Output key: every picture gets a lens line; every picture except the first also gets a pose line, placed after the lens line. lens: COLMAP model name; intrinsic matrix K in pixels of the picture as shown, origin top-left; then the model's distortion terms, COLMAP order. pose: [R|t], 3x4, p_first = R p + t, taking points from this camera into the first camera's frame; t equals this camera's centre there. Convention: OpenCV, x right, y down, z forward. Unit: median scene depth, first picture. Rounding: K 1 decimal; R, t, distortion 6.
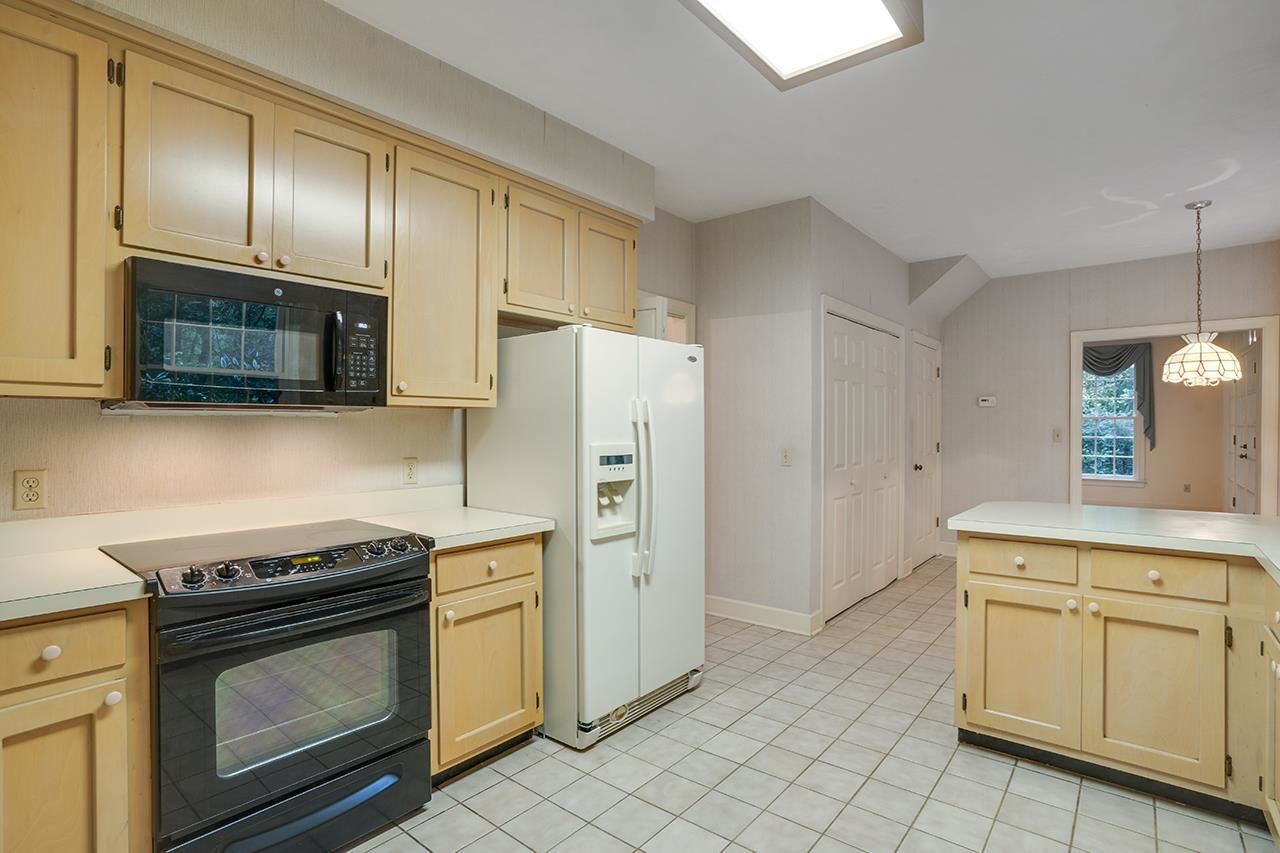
lens RADIAL K [[635.1, 0, 638.9], [0, 635.1, 415.2], [0, 0, 1]] dist [-0.046473, 0.011076]
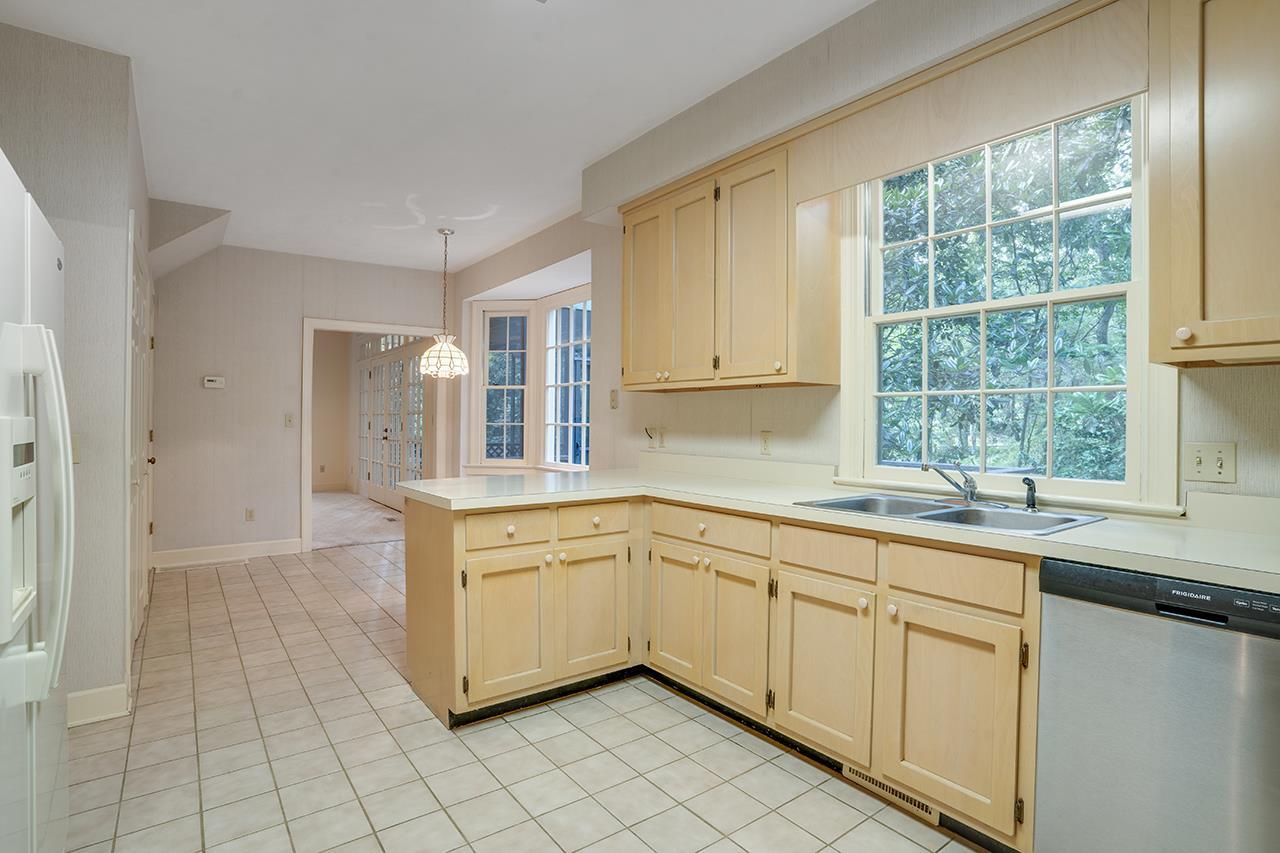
lens RADIAL K [[635.1, 0, 645.1], [0, 635.1, 421.1], [0, 0, 1]] dist [-0.046473, 0.011076]
pose [[0.243380, -0.003090, 0.969926, -0.273635], [-0.019889, 0.999769, 0.008176, 0.024508], [-0.969727, -0.021281, 0.243262, 0.371366]]
